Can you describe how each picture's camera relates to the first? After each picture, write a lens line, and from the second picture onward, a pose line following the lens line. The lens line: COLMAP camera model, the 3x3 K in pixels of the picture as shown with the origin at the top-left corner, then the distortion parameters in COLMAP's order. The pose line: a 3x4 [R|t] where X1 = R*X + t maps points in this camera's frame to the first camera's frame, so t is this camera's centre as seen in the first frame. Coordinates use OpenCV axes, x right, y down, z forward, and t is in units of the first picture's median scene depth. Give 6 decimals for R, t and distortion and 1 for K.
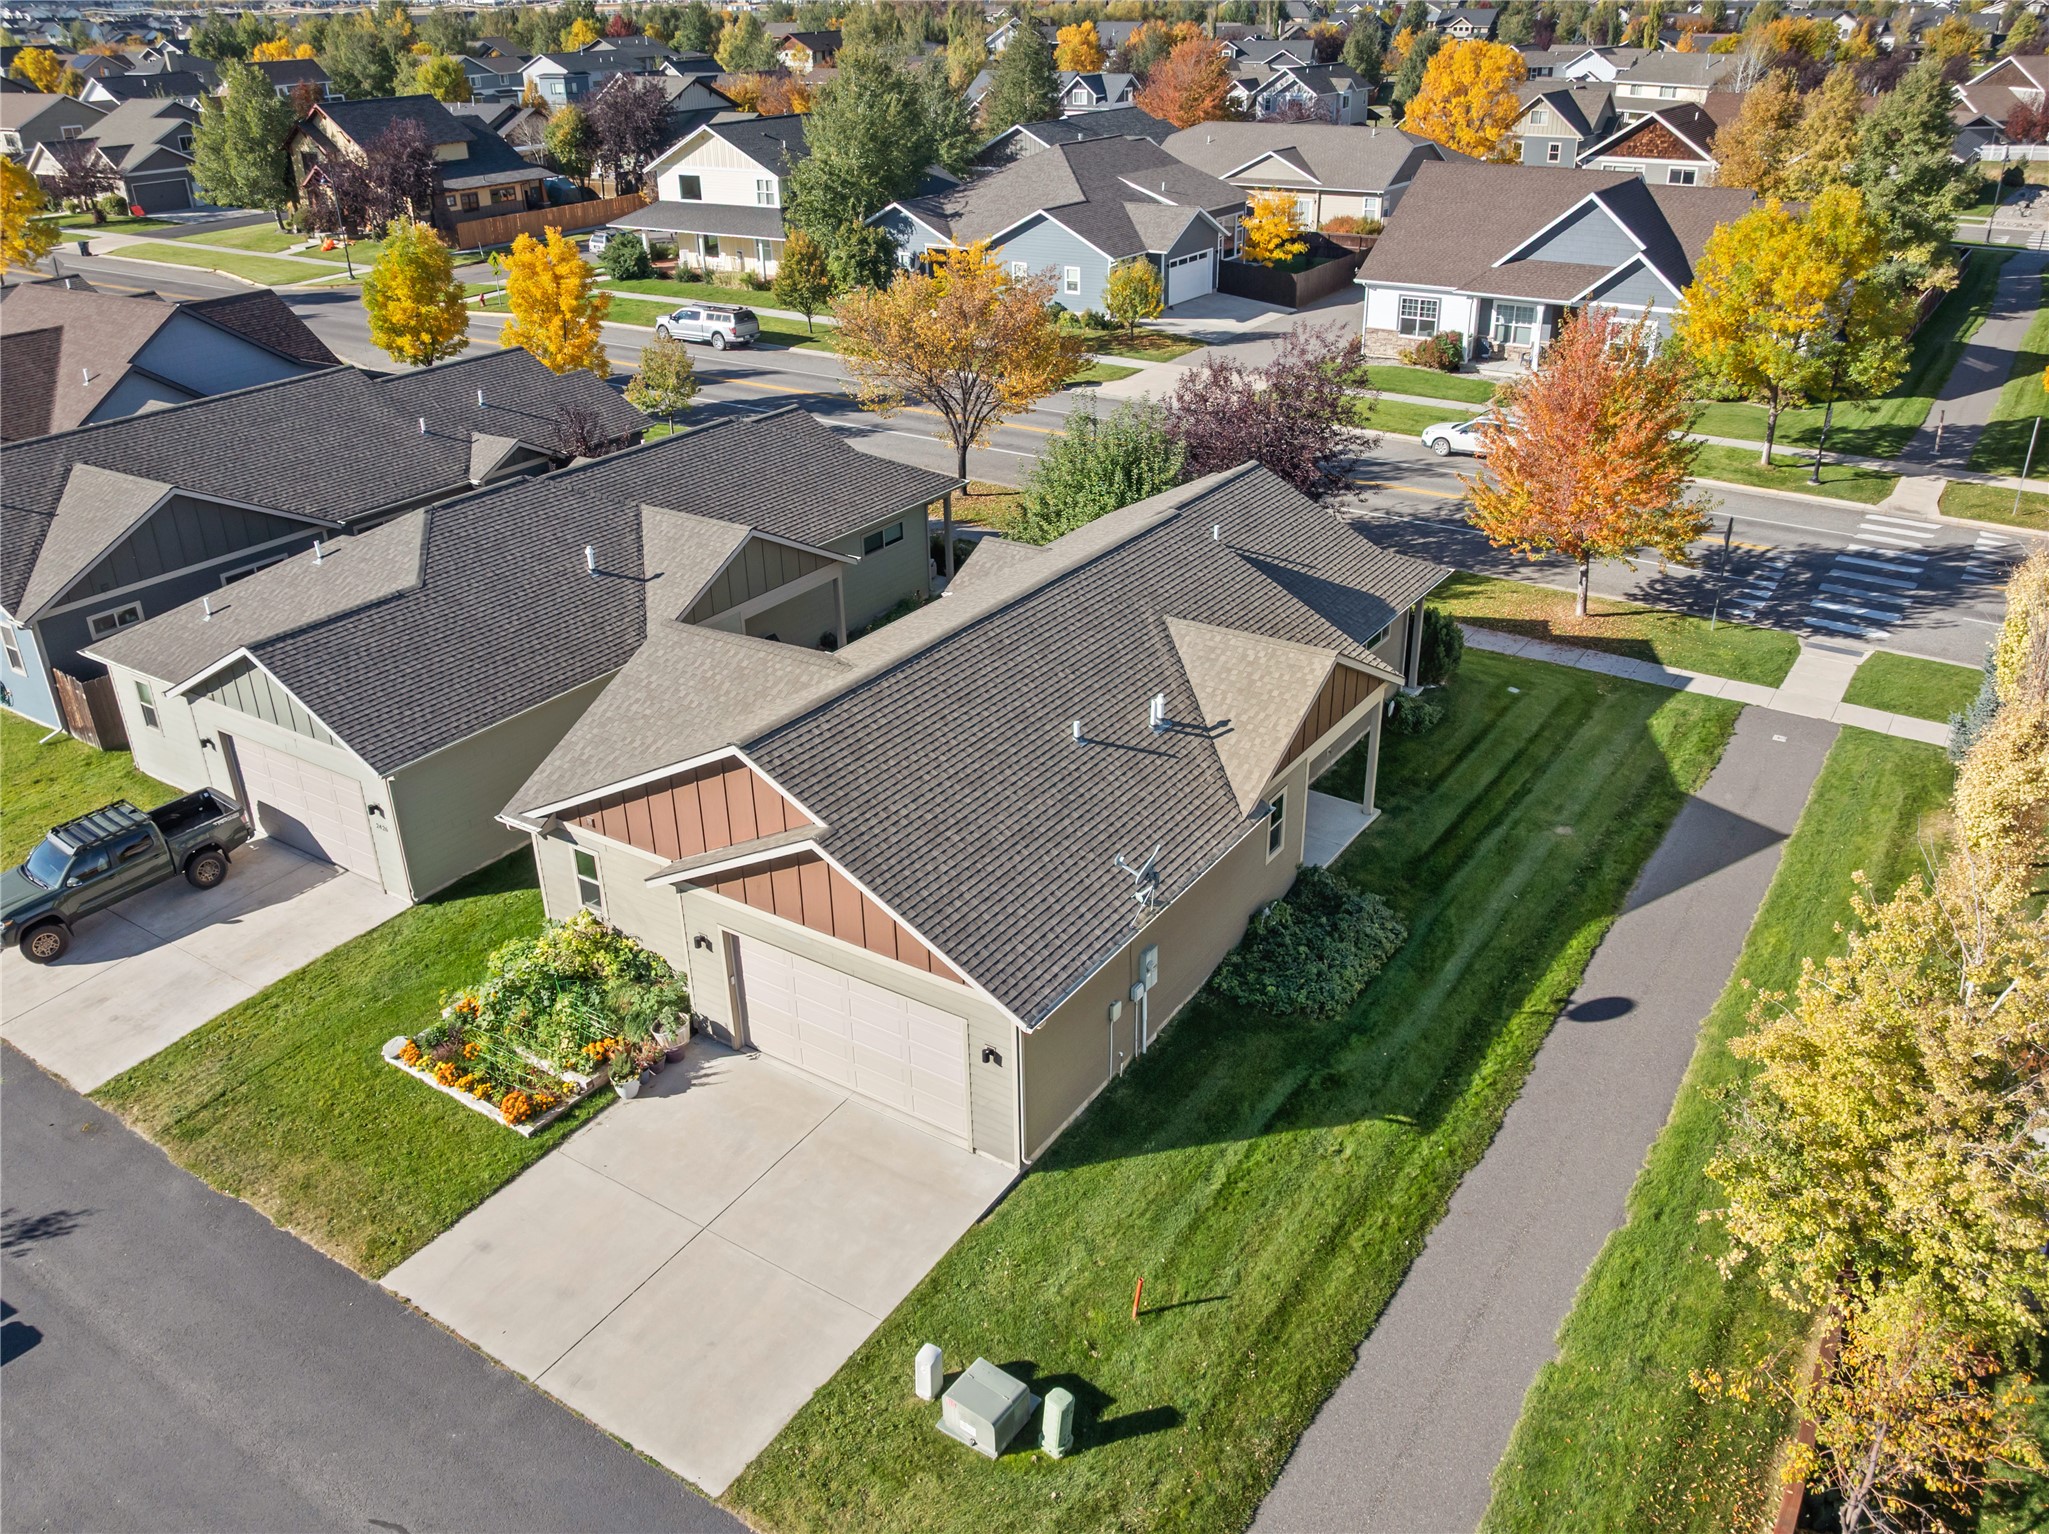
lens RADIAL K [[1580.6, 0, 1040.3], [0, 1580.6, 770.3], [0, 0, 1]] dist [-0.034540, -0.001498]
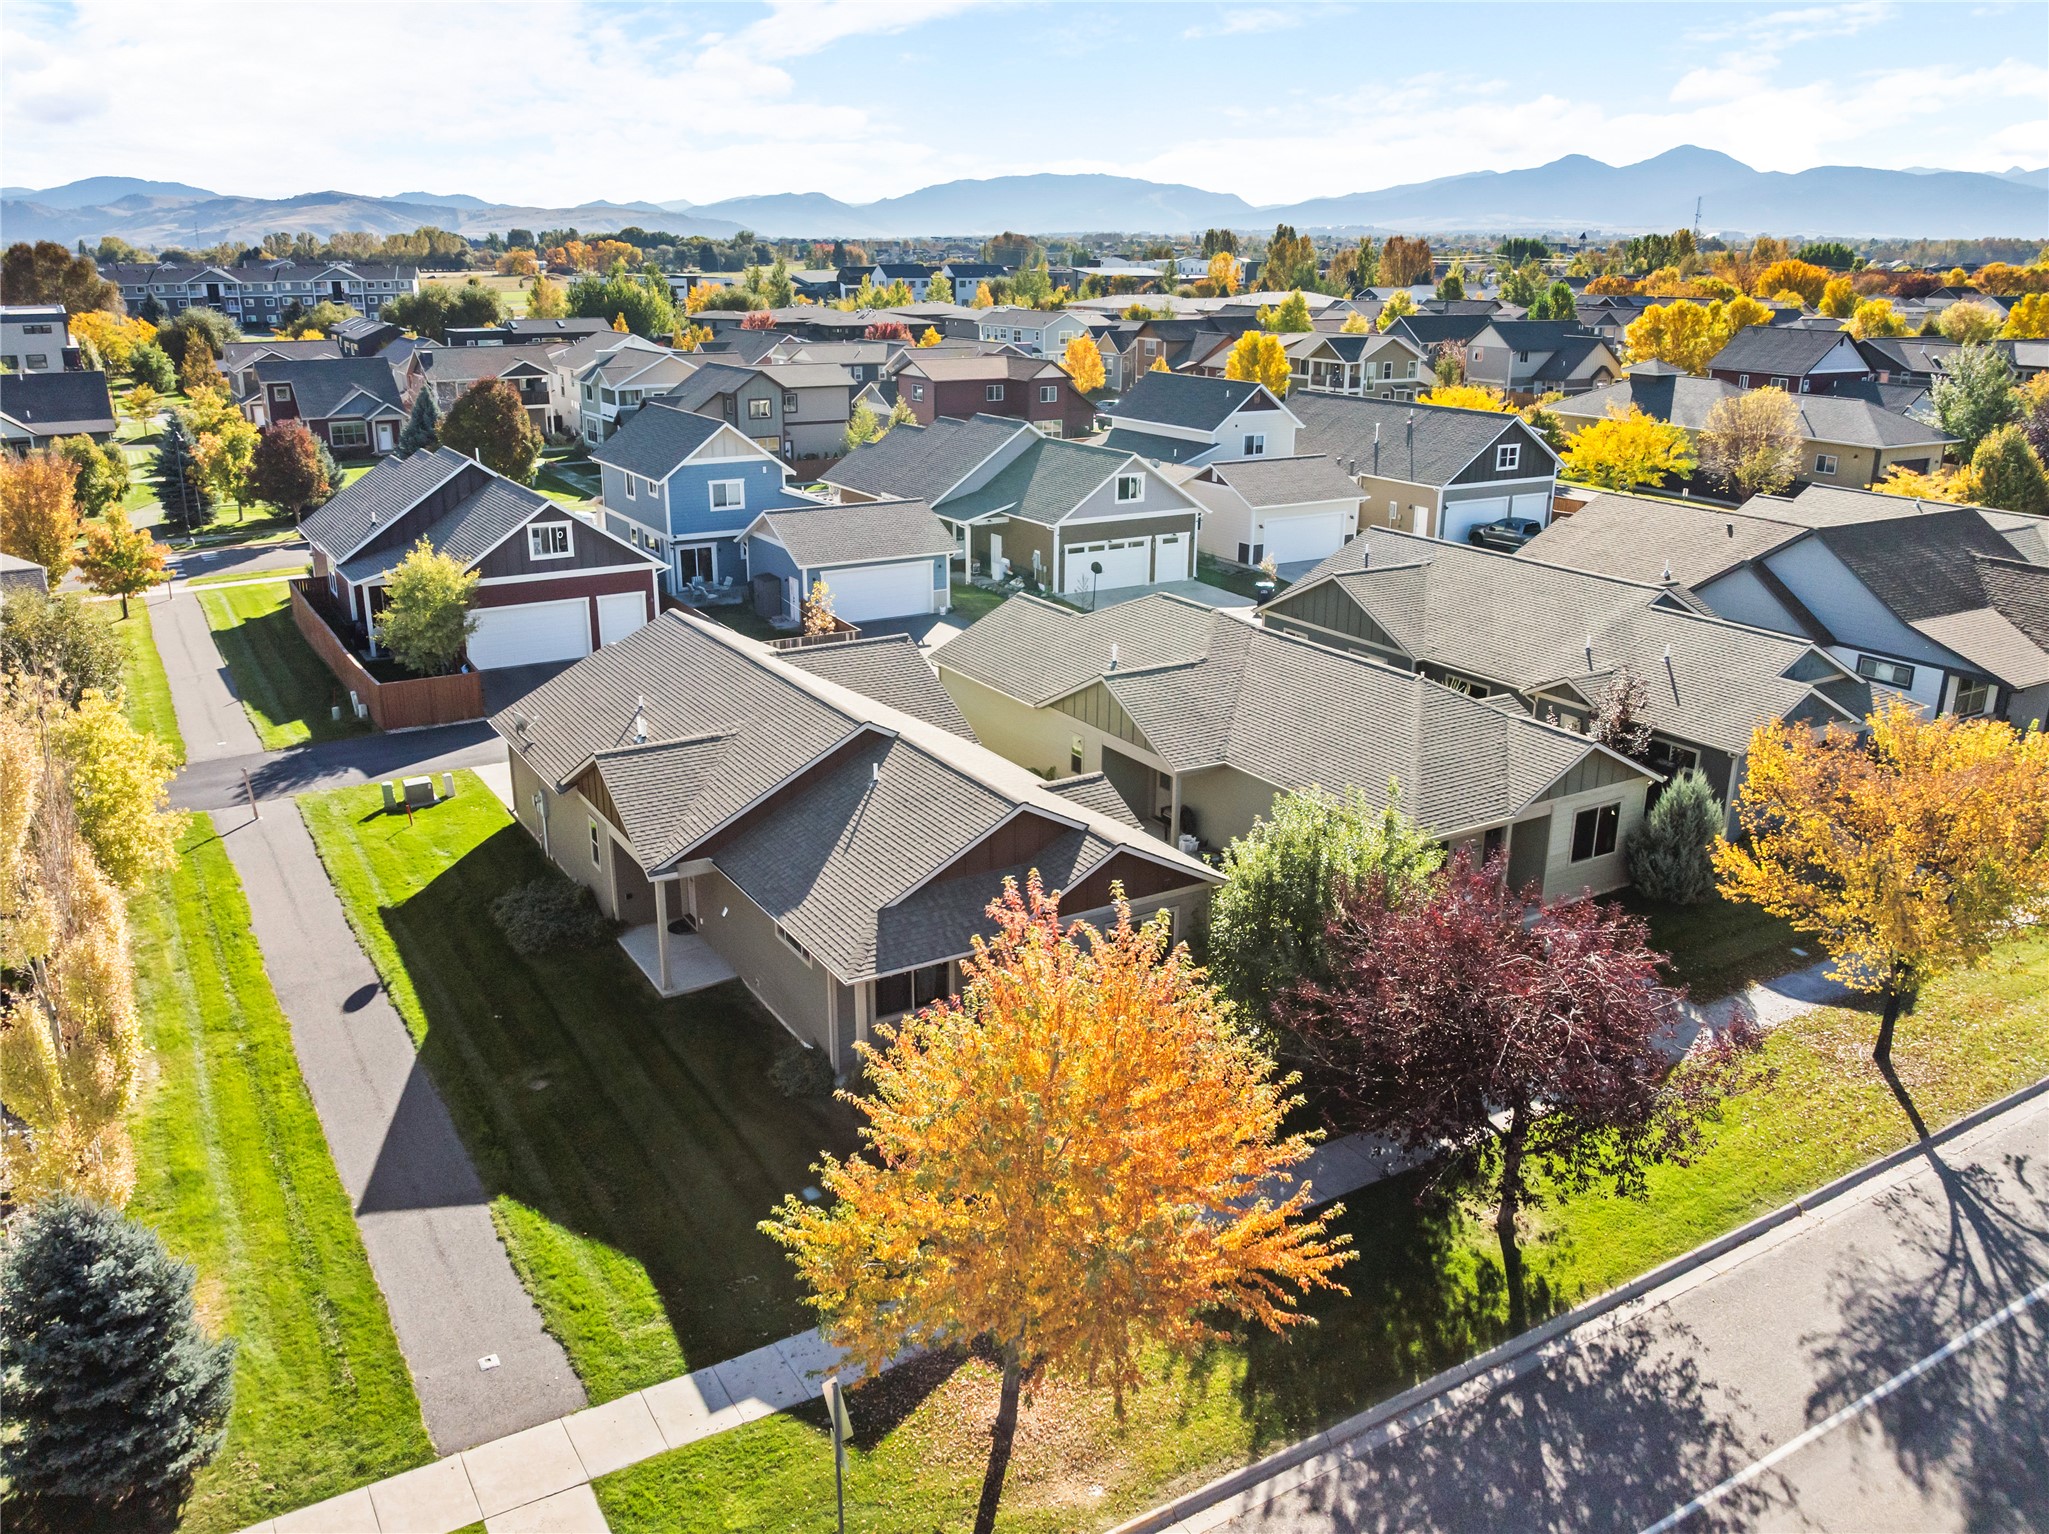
lens RADIAL K [[1580.6, 0, 1040.3], [0, 1580.6, 770.3], [0, 0, 1]] dist [-0.034540, -0.001498]
pose [[-0.425275, 0.300860, -0.853595, 0.784725], [-0.406879, 0.778900, 0.477247, -0.569498], [0.808450, 0.550271, -0.208833, 1.083058]]
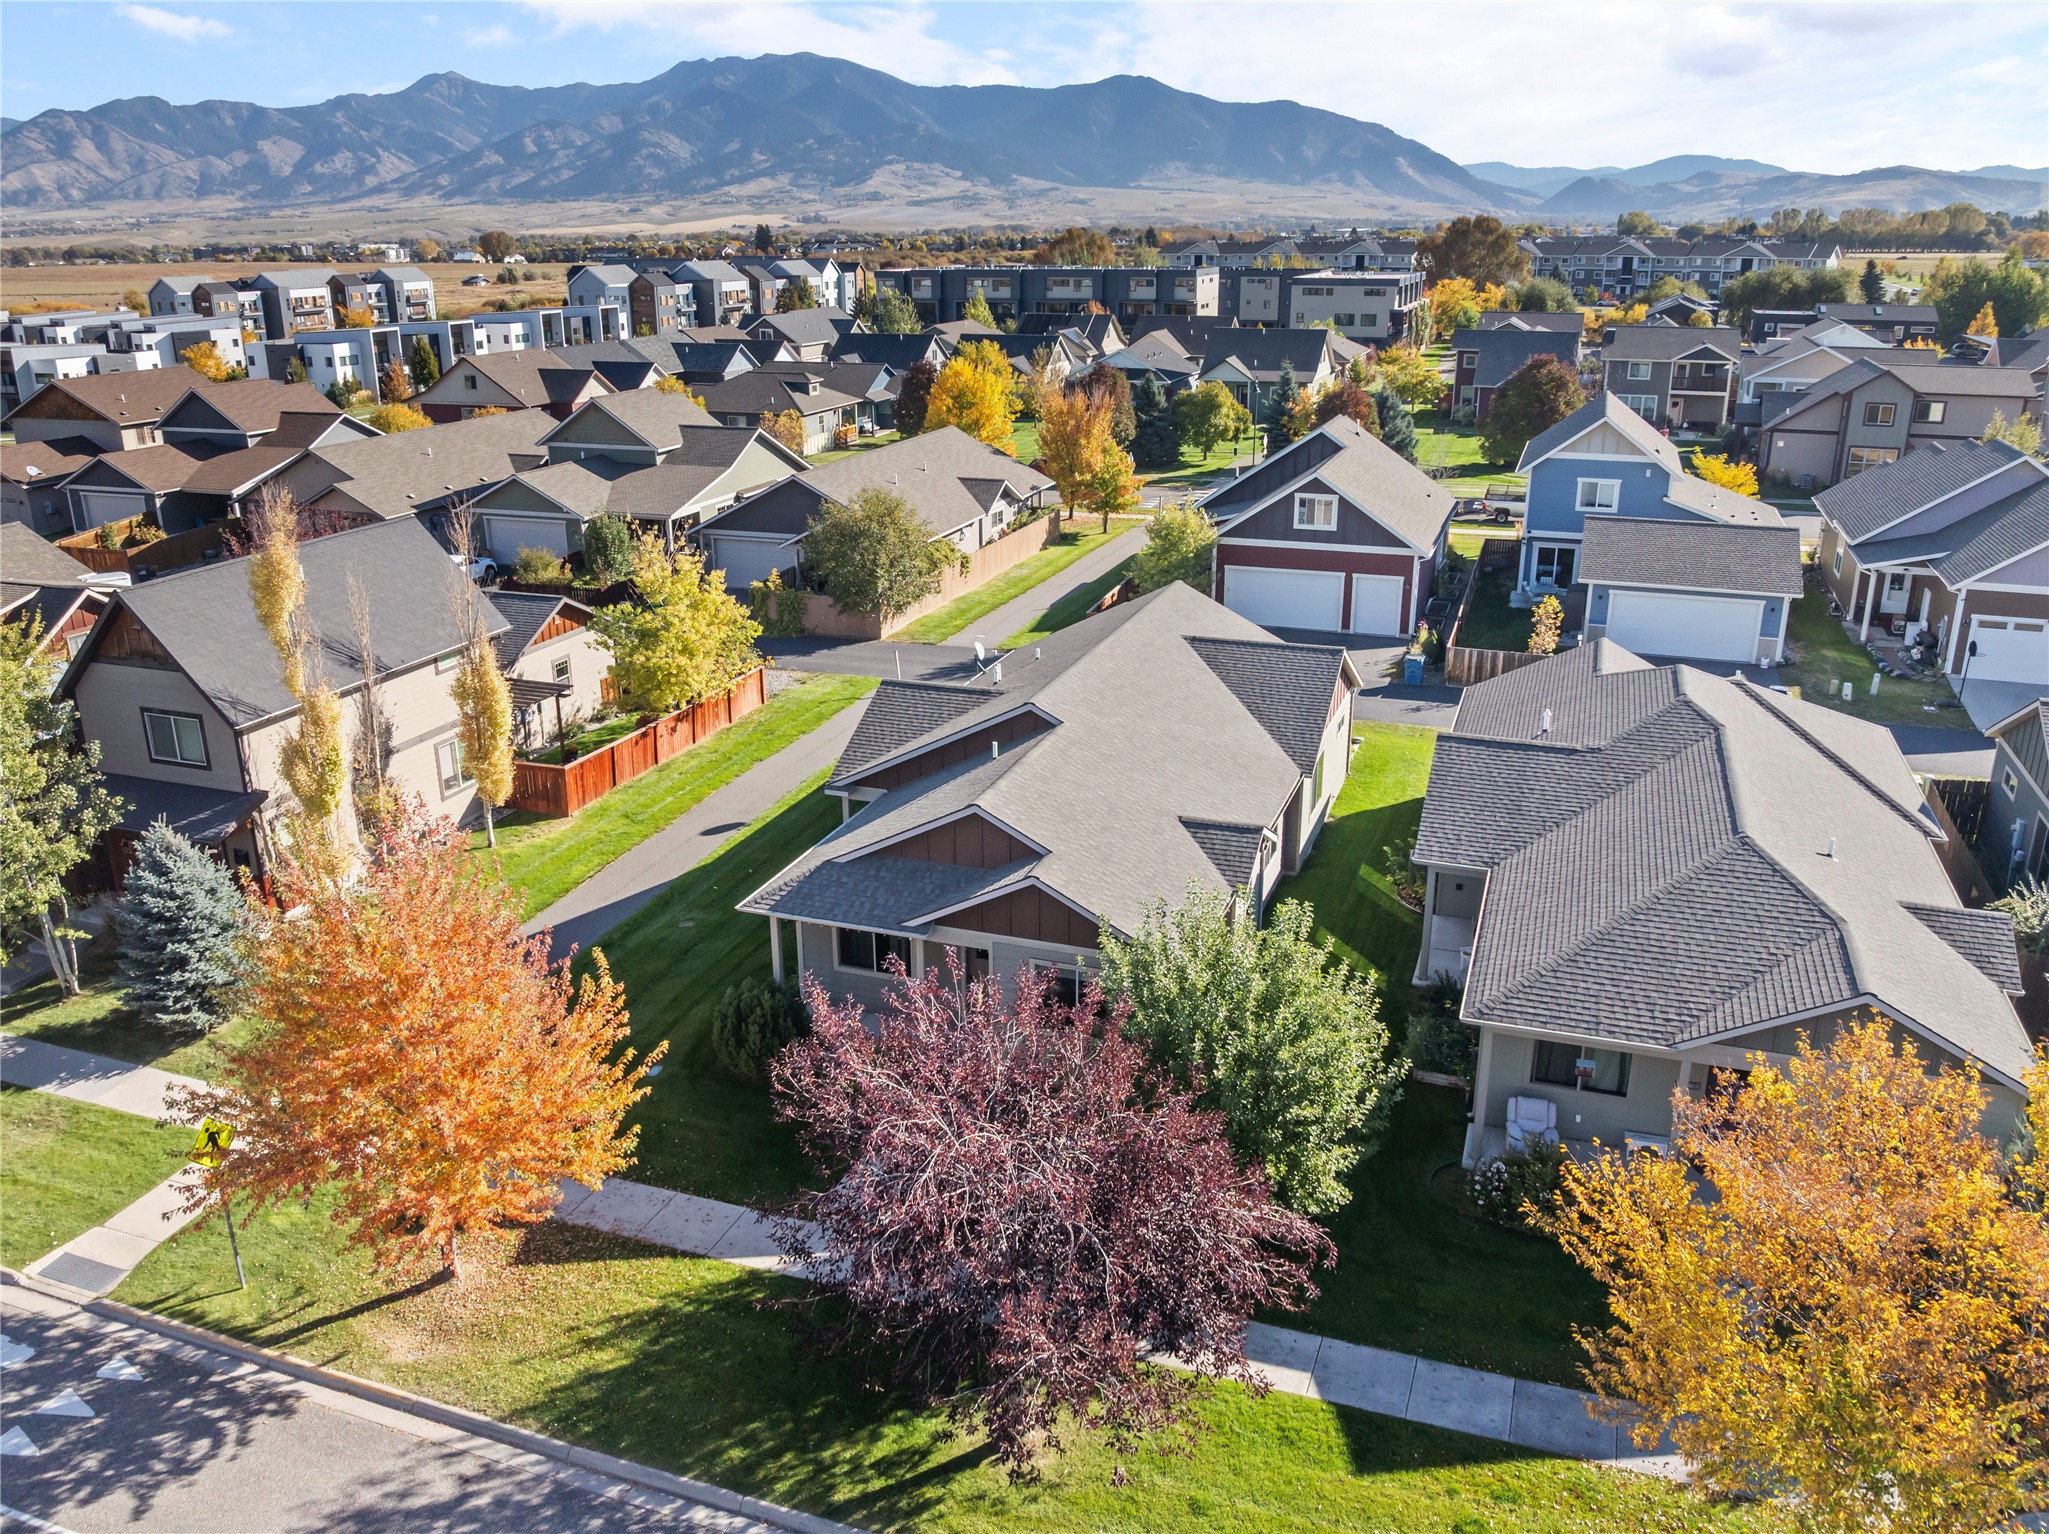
lens RADIAL K [[1580.6, 0, 1040.3], [0, 1580.6, 770.3], [0, 0, 1]] dist [-0.034540, -0.001498]
pose [[-0.971202, 0.100806, -0.215882, 0.254911], [-0.085780, 0.697383, 0.711547, -0.731051], [0.222281, 0.709574, -0.668652, 1.421284]]
